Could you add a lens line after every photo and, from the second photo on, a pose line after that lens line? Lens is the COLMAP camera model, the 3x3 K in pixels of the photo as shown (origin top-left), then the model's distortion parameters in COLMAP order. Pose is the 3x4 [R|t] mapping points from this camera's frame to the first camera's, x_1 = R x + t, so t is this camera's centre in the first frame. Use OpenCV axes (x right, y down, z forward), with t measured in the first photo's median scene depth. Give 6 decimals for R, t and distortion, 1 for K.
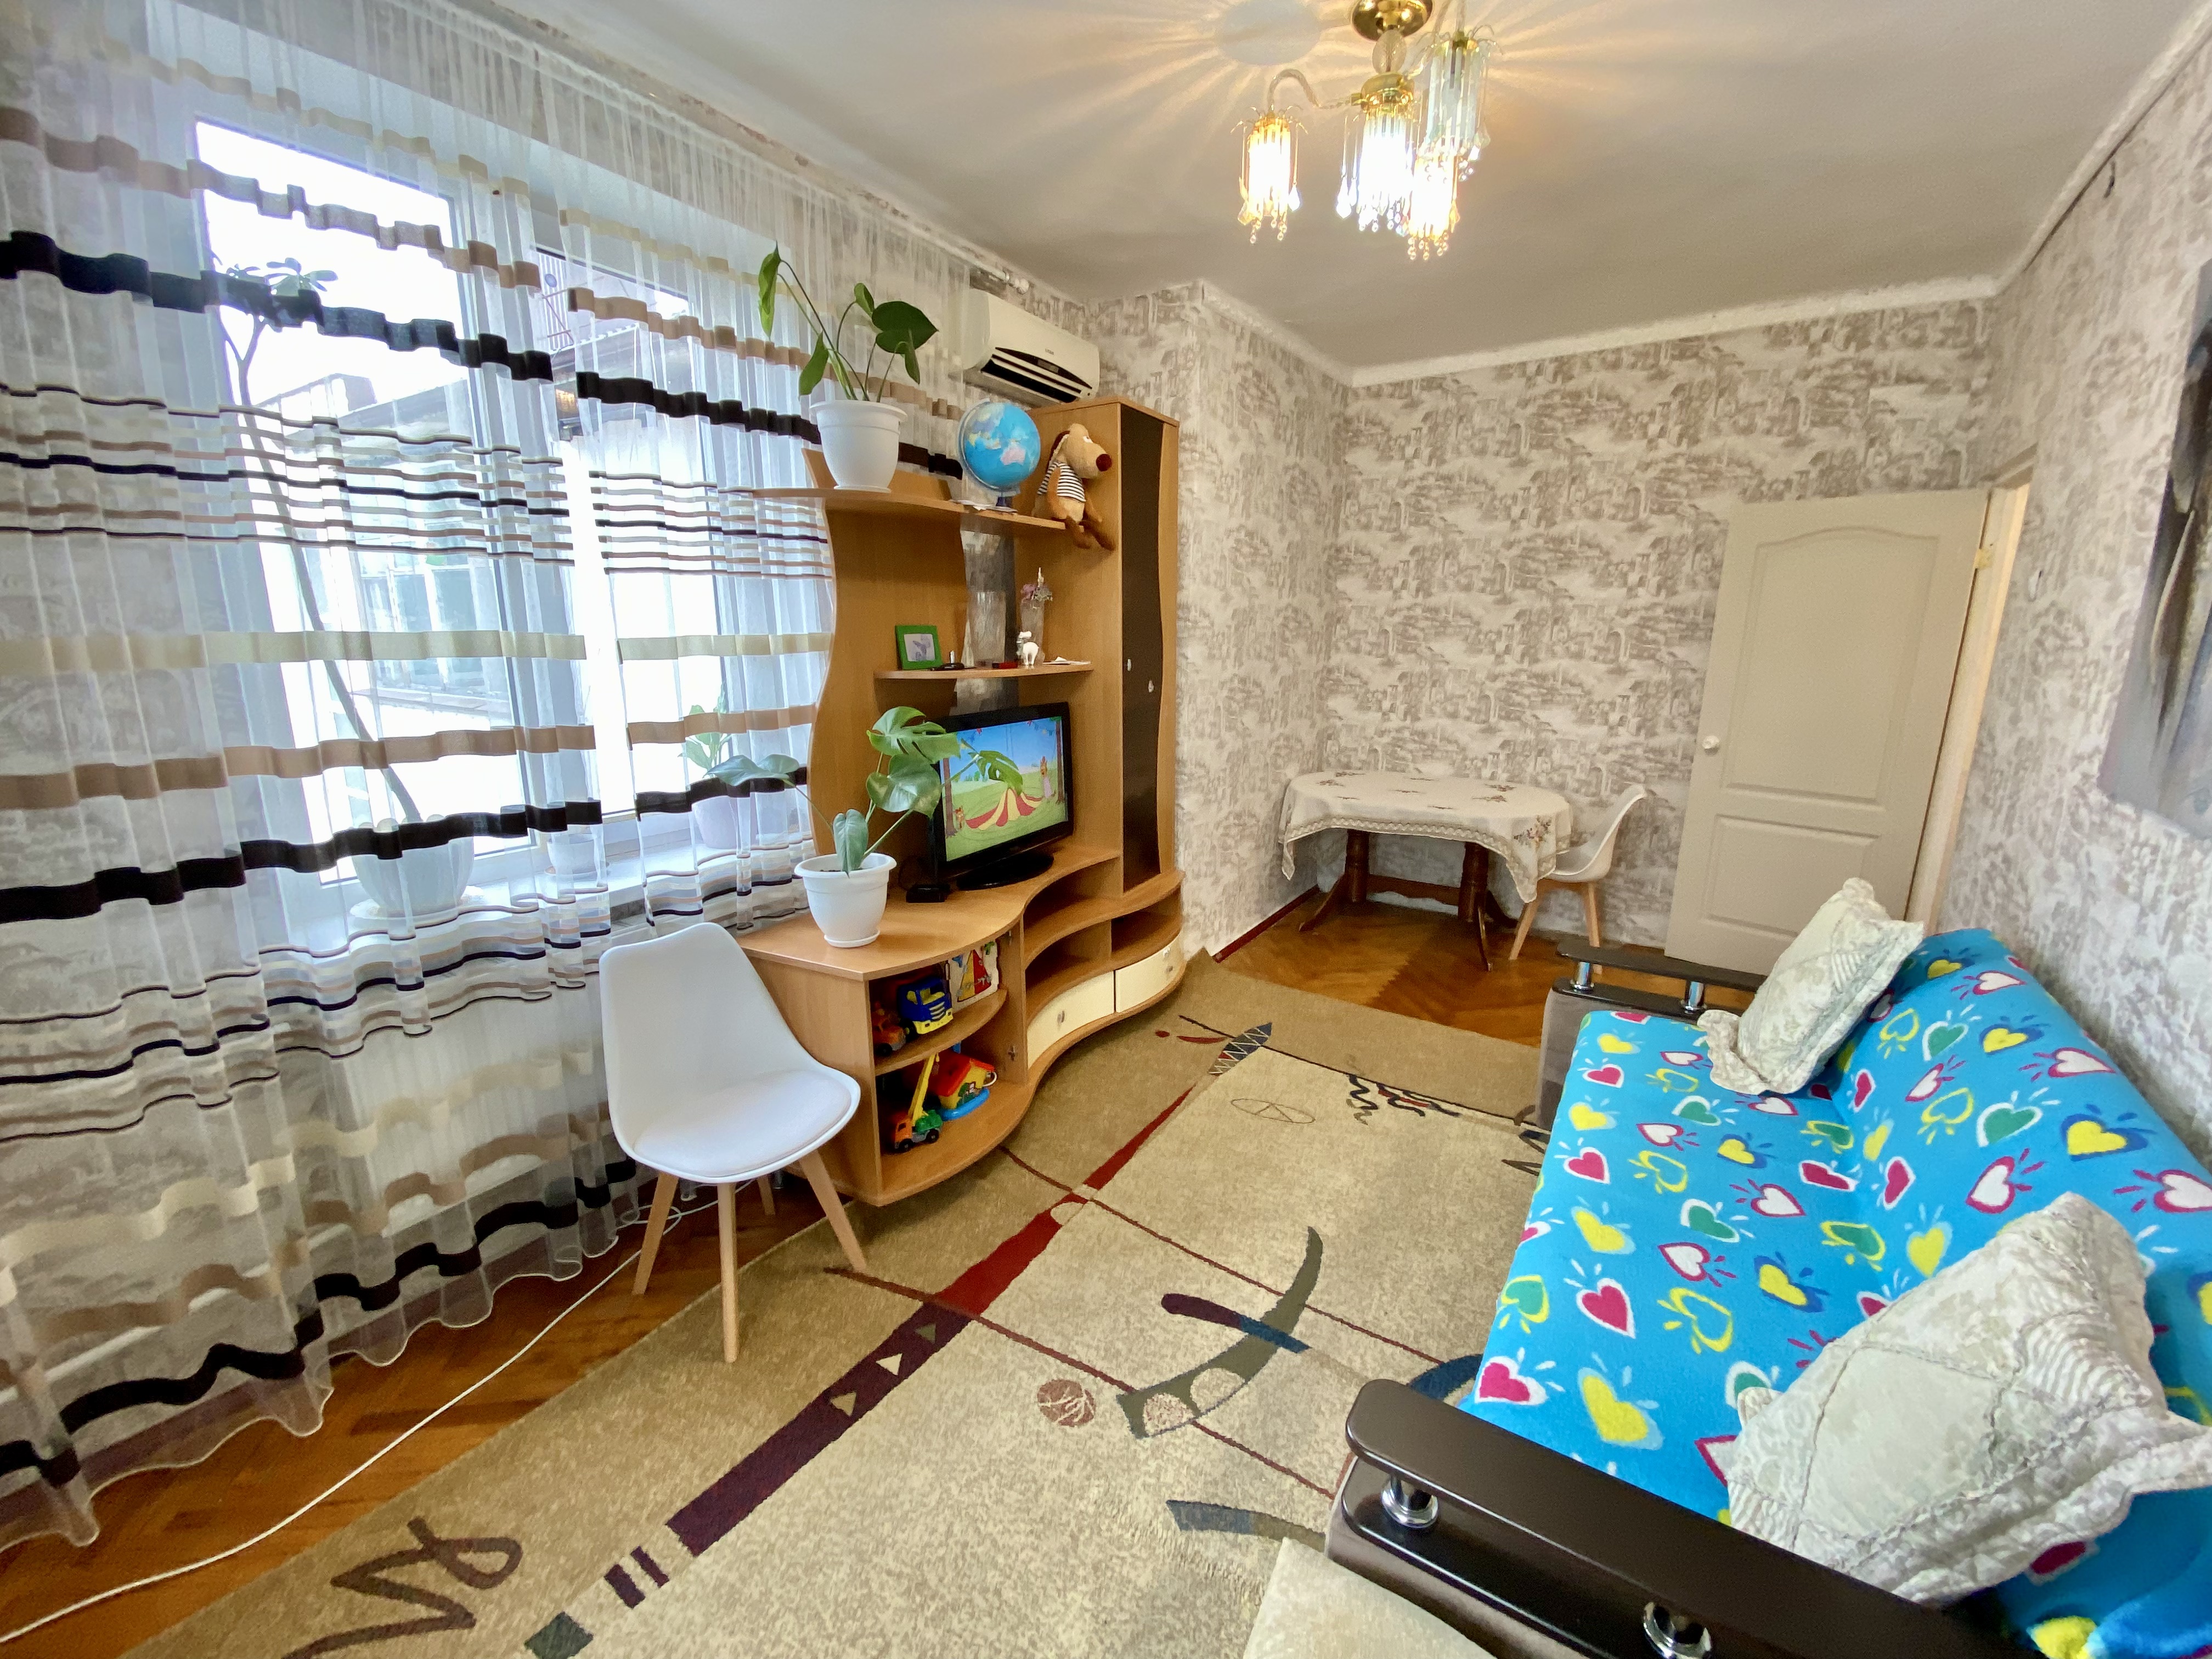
lens RADIAL K [[893.4, 0, 1107.0], [0, 893.4, 825.3], [0, 0, 1]] dist [0.020565, -0.019565]
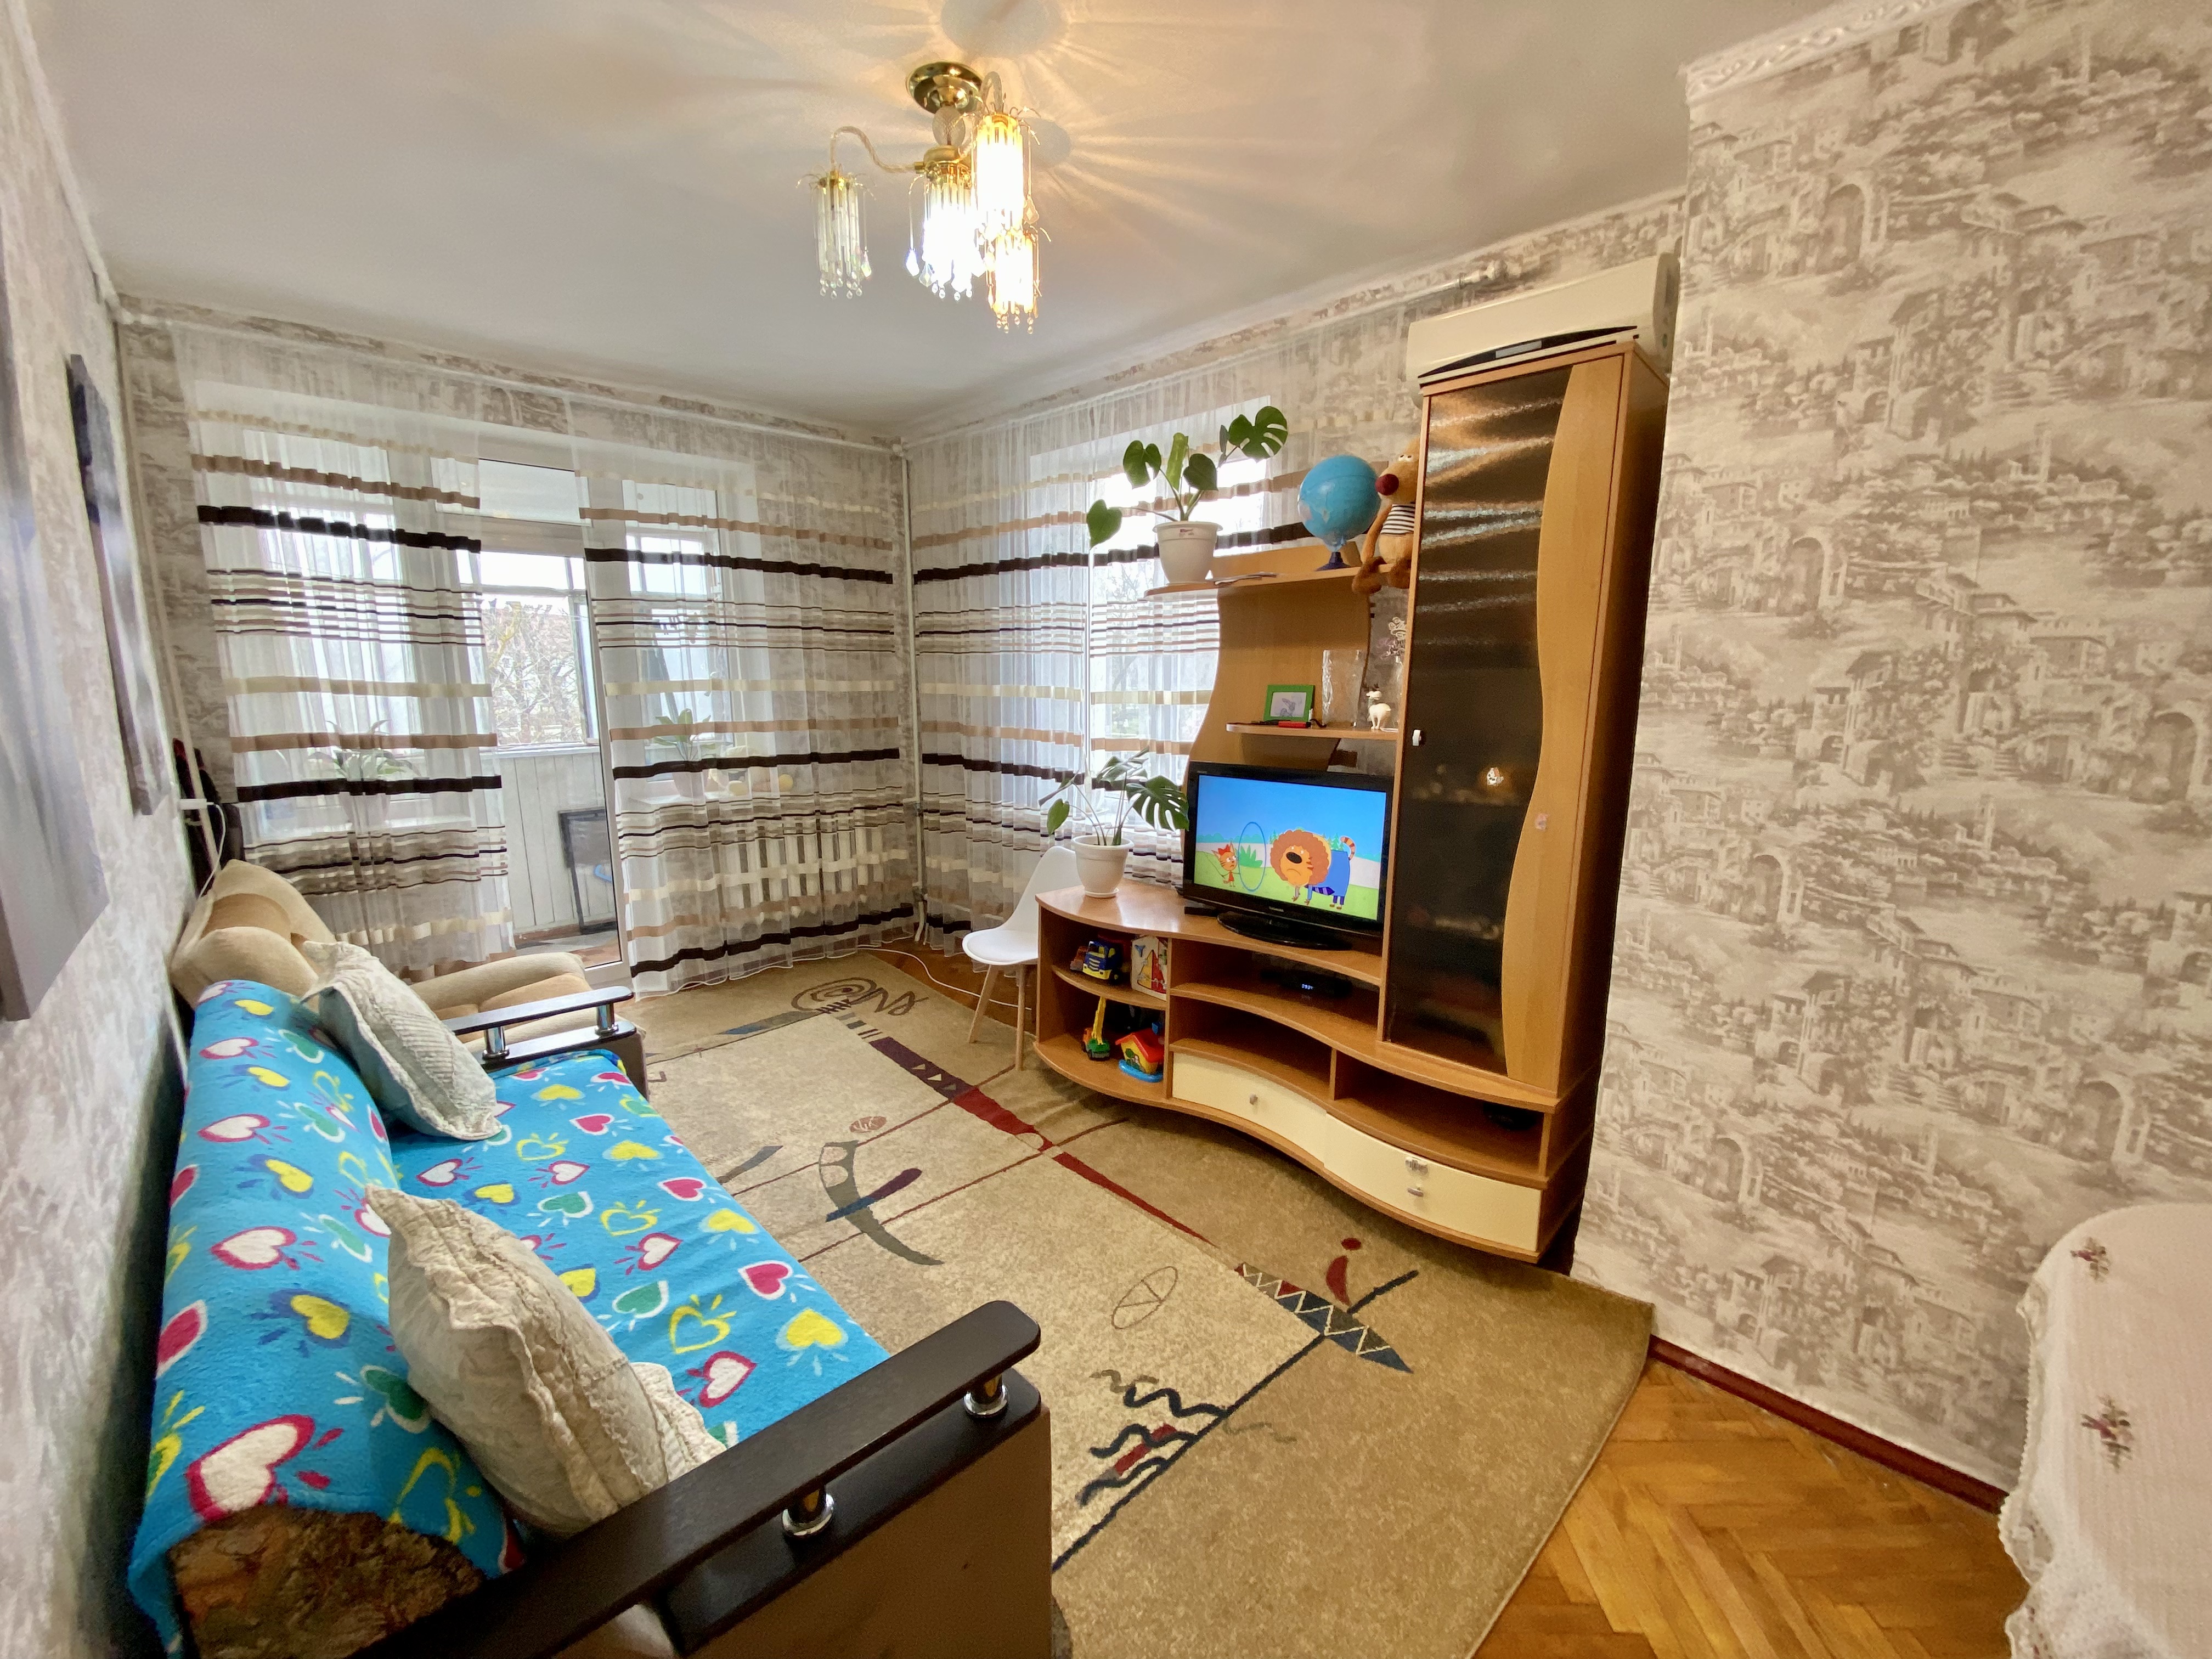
lens RADIAL K [[893.4, 0, 1114.0], [0, 893.4, 822.4], [0, 0, 1]] dist [0.020565, -0.019565]
pose [[-0.230148, 0.154306, -0.960844, 1.208105], [-0.219824, 0.953586, 0.205795, -0.319649], [0.948003, 0.258580, -0.185546, 1.378427]]
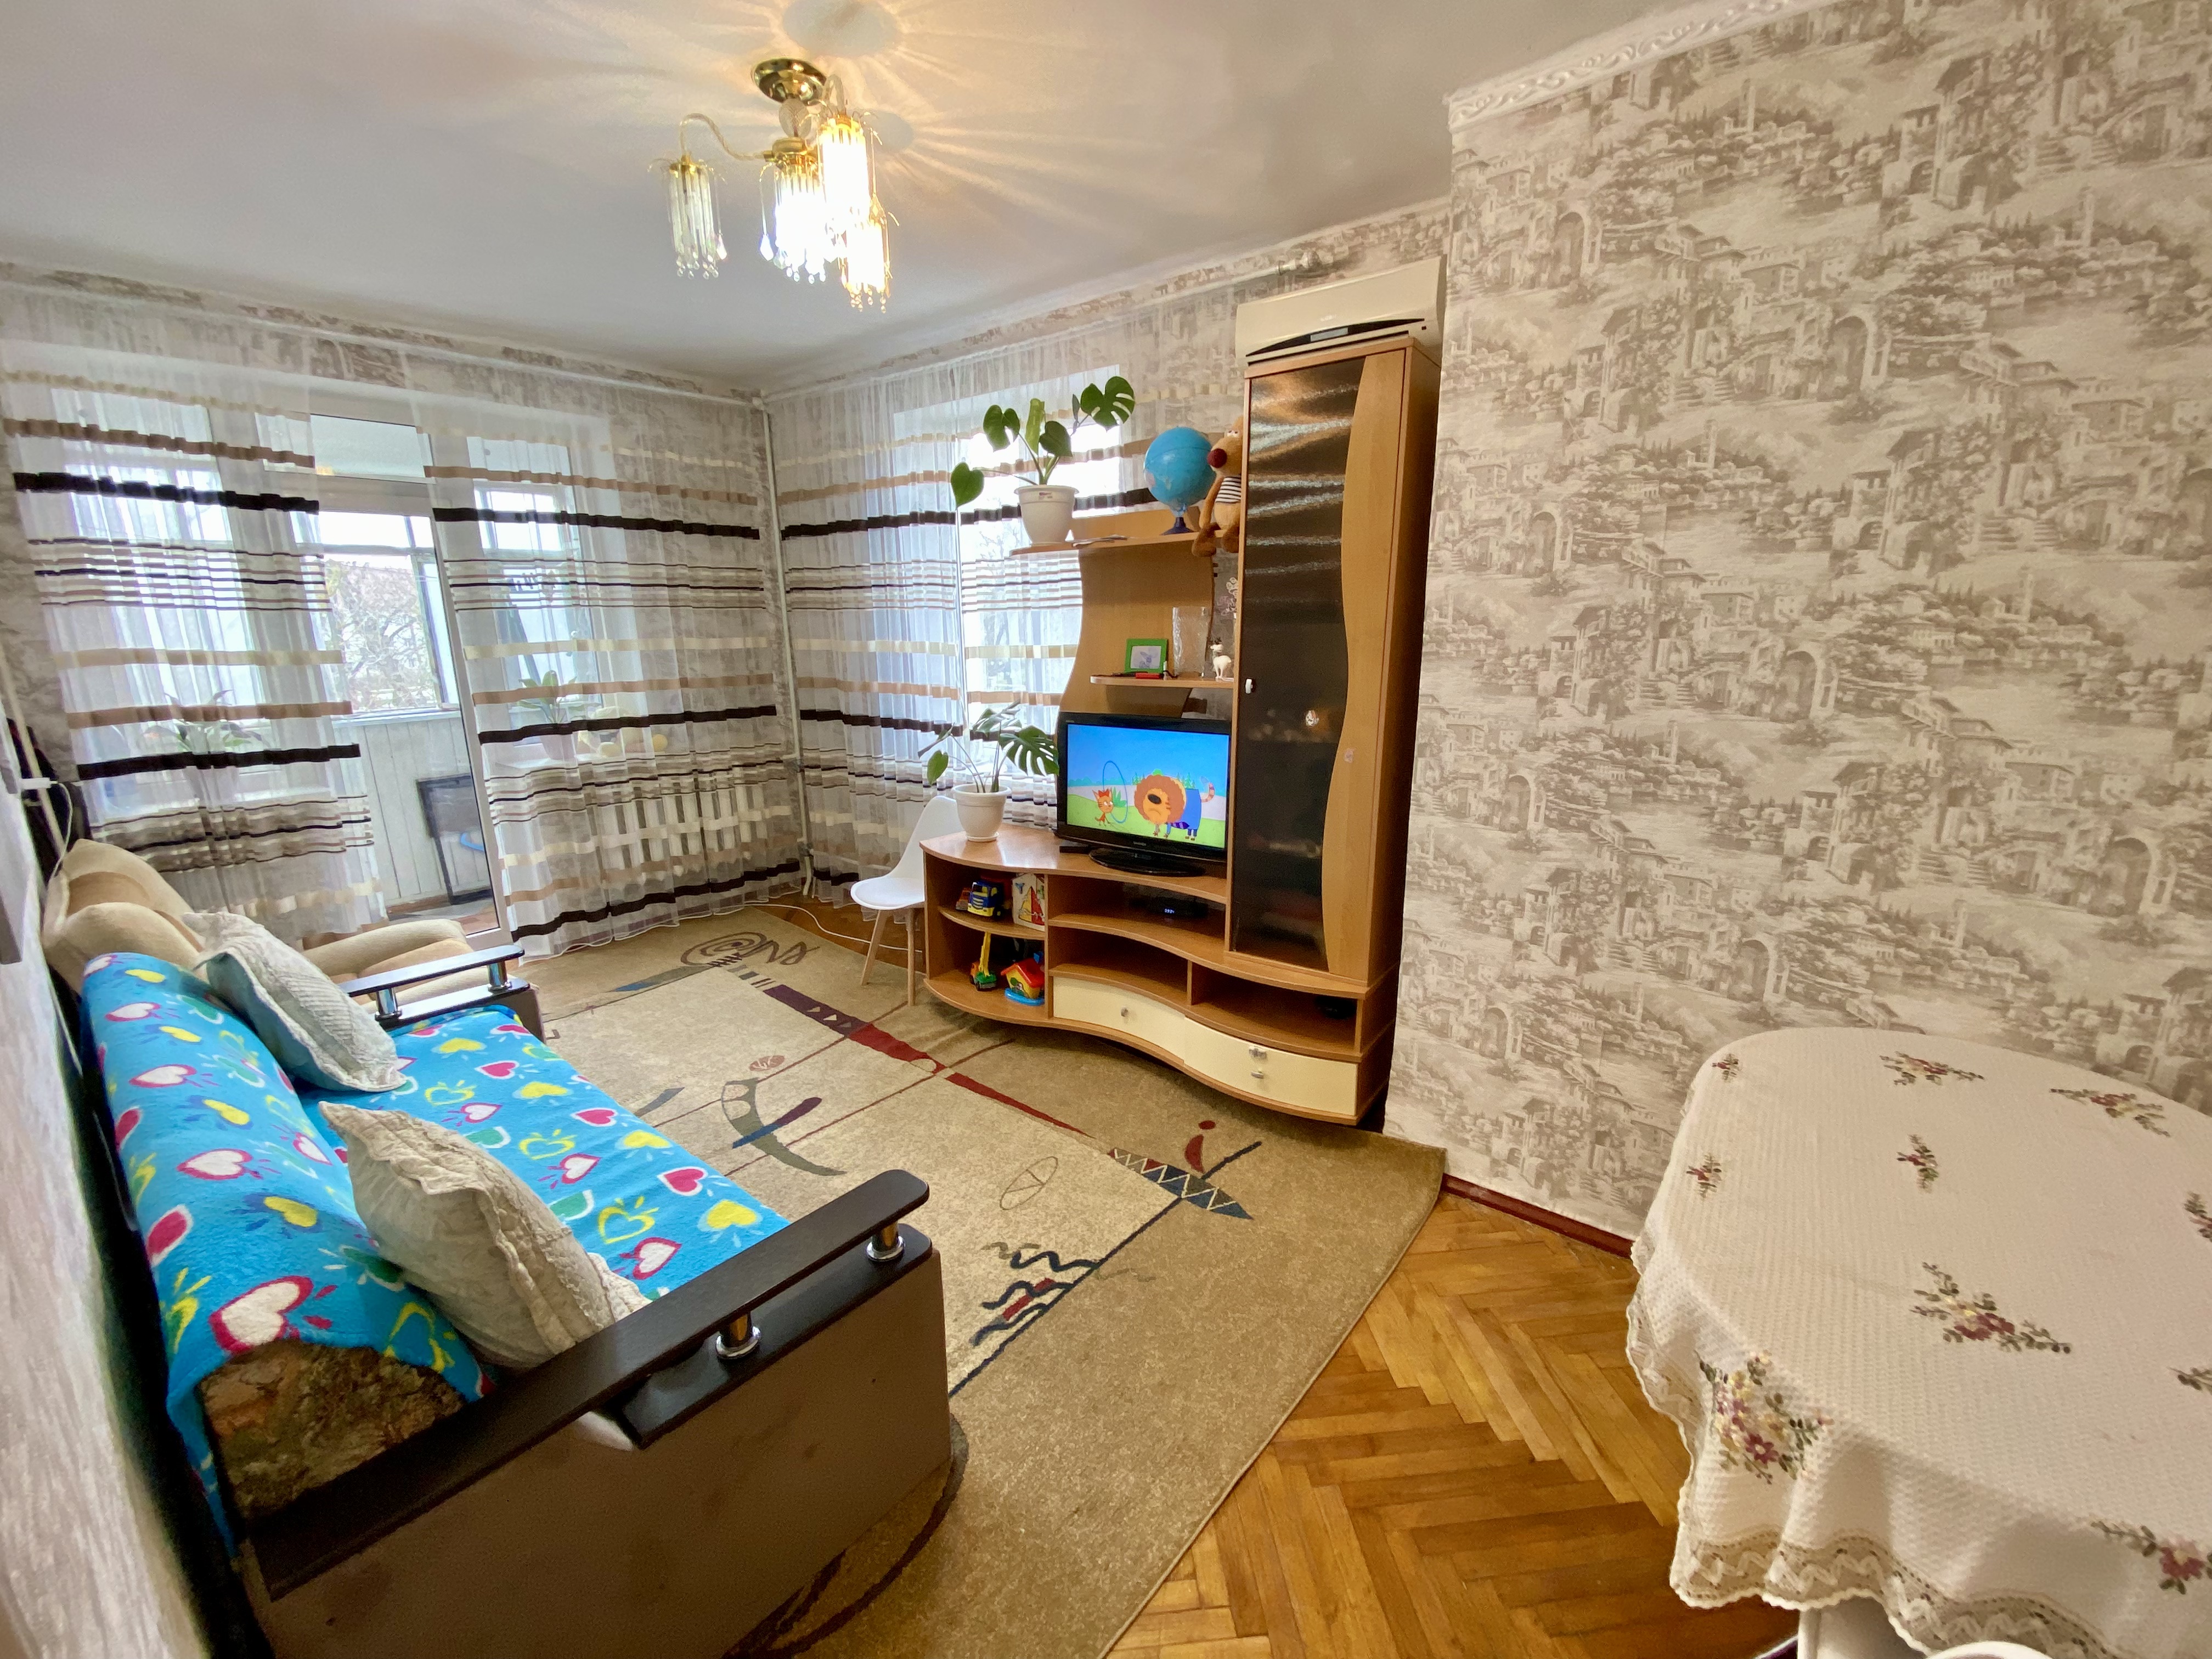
lens RADIAL K [[893.4, 0, 1112.1], [0, 893.4, 824.1], [0, 0, 1]] dist [0.020565, -0.019565]
pose [[-0.108024, 0.215661, -0.970475, 1.324961], [-0.209939, 0.949224, 0.234307, -0.342029], [0.971729, 0.229051, -0.057263, 1.428991]]
